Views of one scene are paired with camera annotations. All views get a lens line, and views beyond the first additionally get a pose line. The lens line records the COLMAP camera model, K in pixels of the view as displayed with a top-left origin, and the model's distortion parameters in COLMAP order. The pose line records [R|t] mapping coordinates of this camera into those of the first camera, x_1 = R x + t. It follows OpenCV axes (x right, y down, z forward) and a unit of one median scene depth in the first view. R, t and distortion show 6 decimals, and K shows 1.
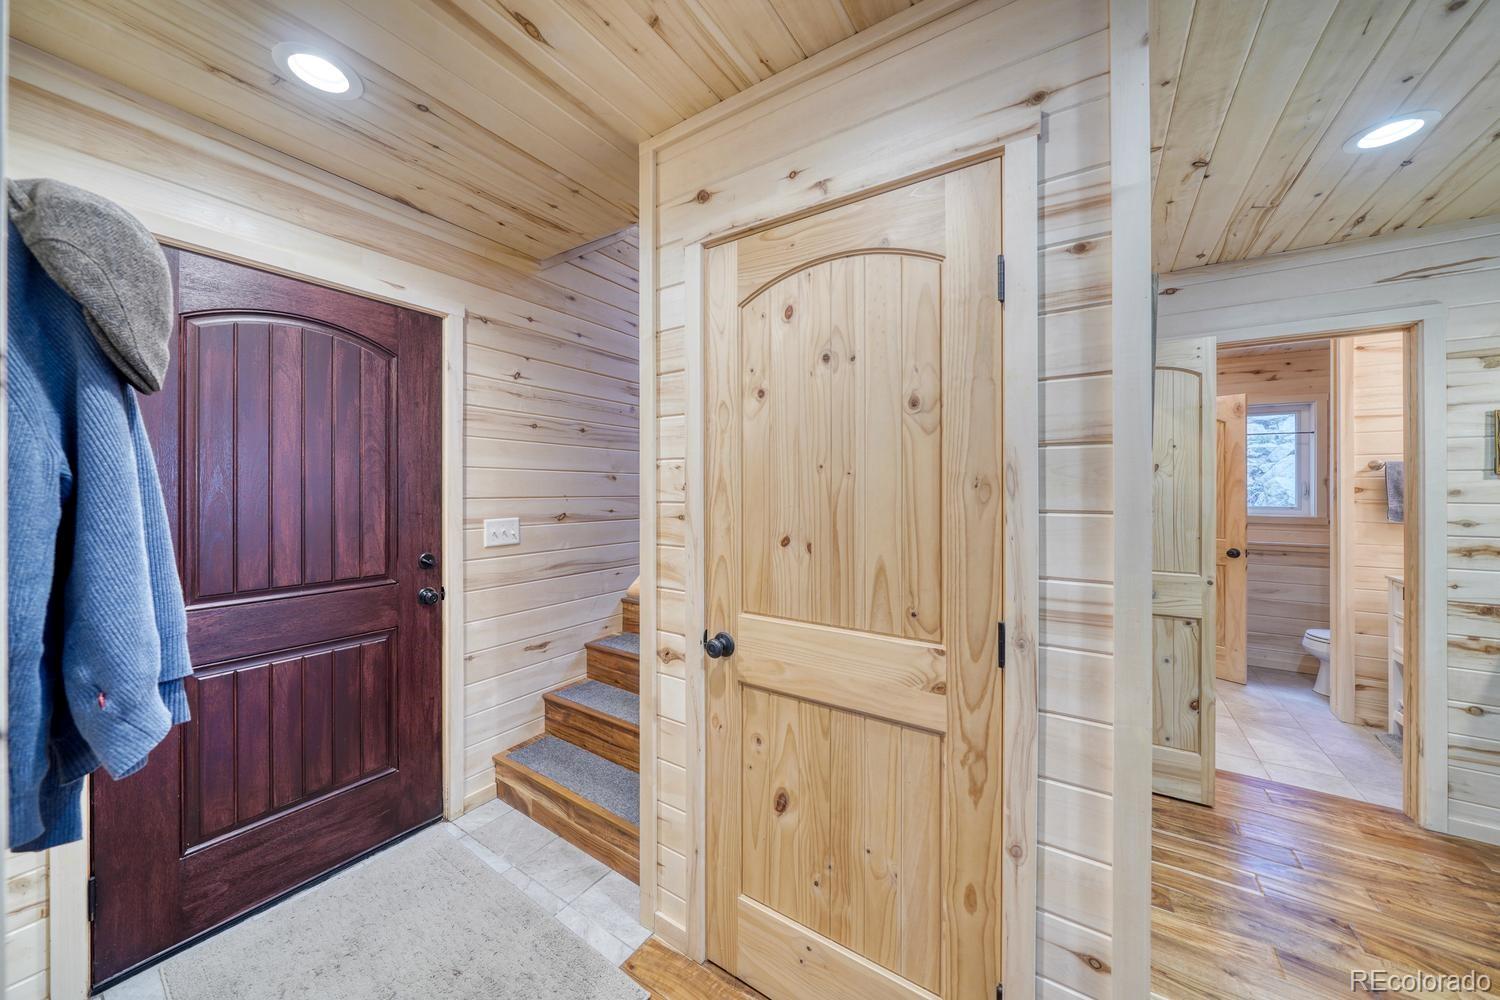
lens RADIAL K [[526.0, 0, 731.2], [0, 526.0, 485.4], [0, 0, 1]] dist [-0.005403, 0.000077]
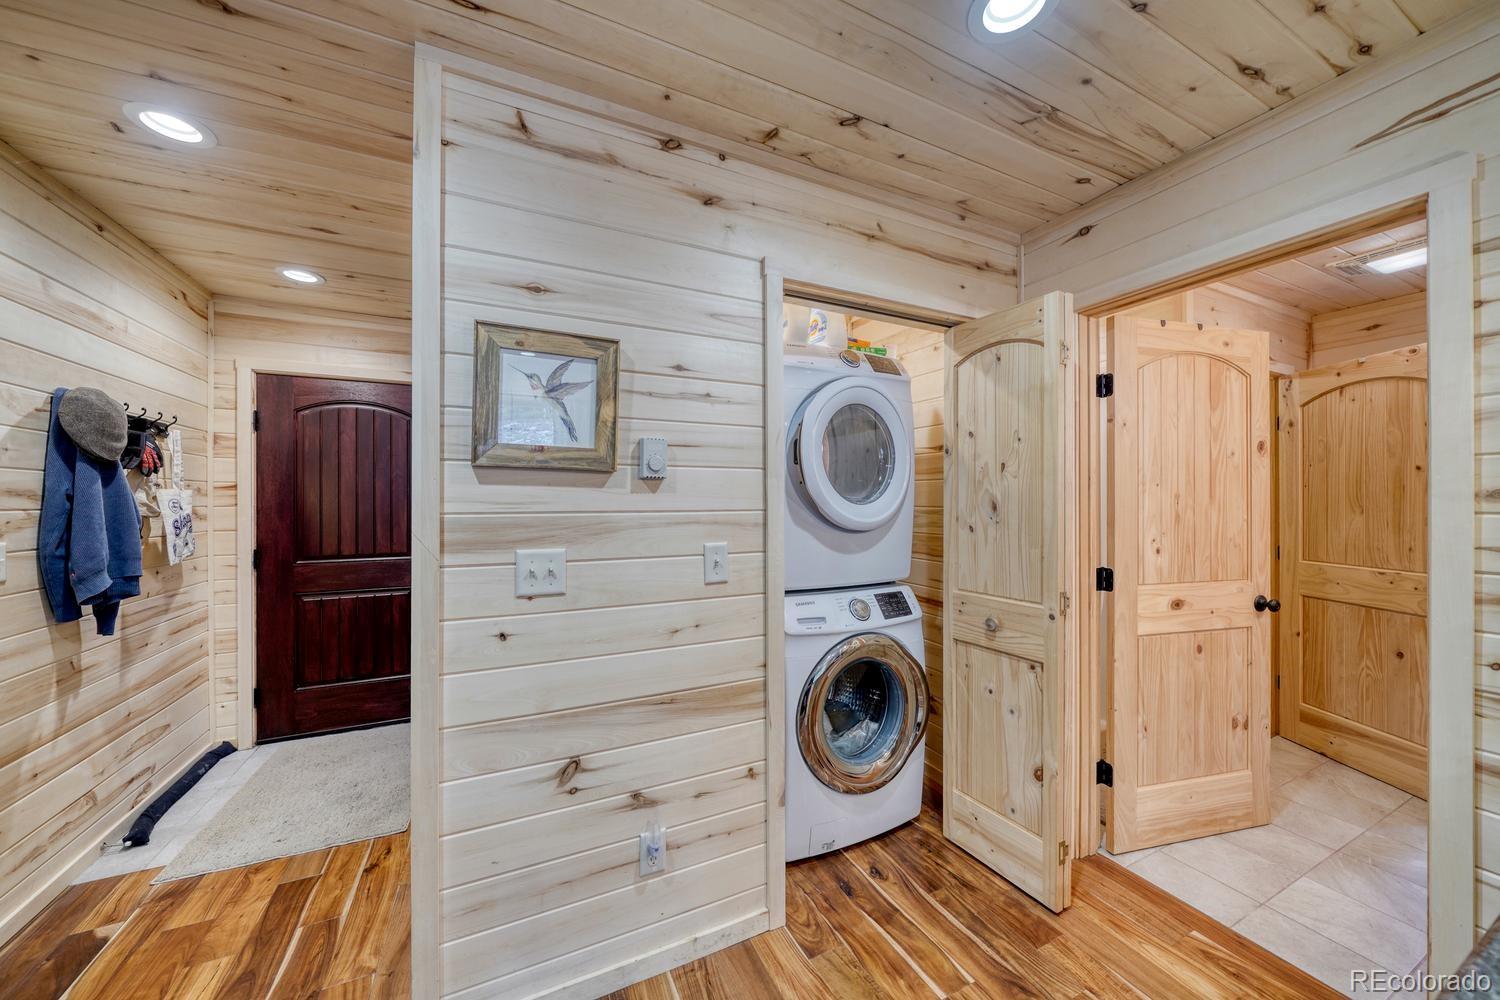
lens RADIAL K [[521.9, 0, 737.7], [0, 521.9, 498.1], [0, 0, 1]] dist [-0.003916, -0.000138]
pose [[0.860672, -0.008484, -0.509089, 0.971332], [0.009945, 0.999951, 0.000147, 0.009845], [0.509063, -0.005189, 0.860714, 0.127954]]
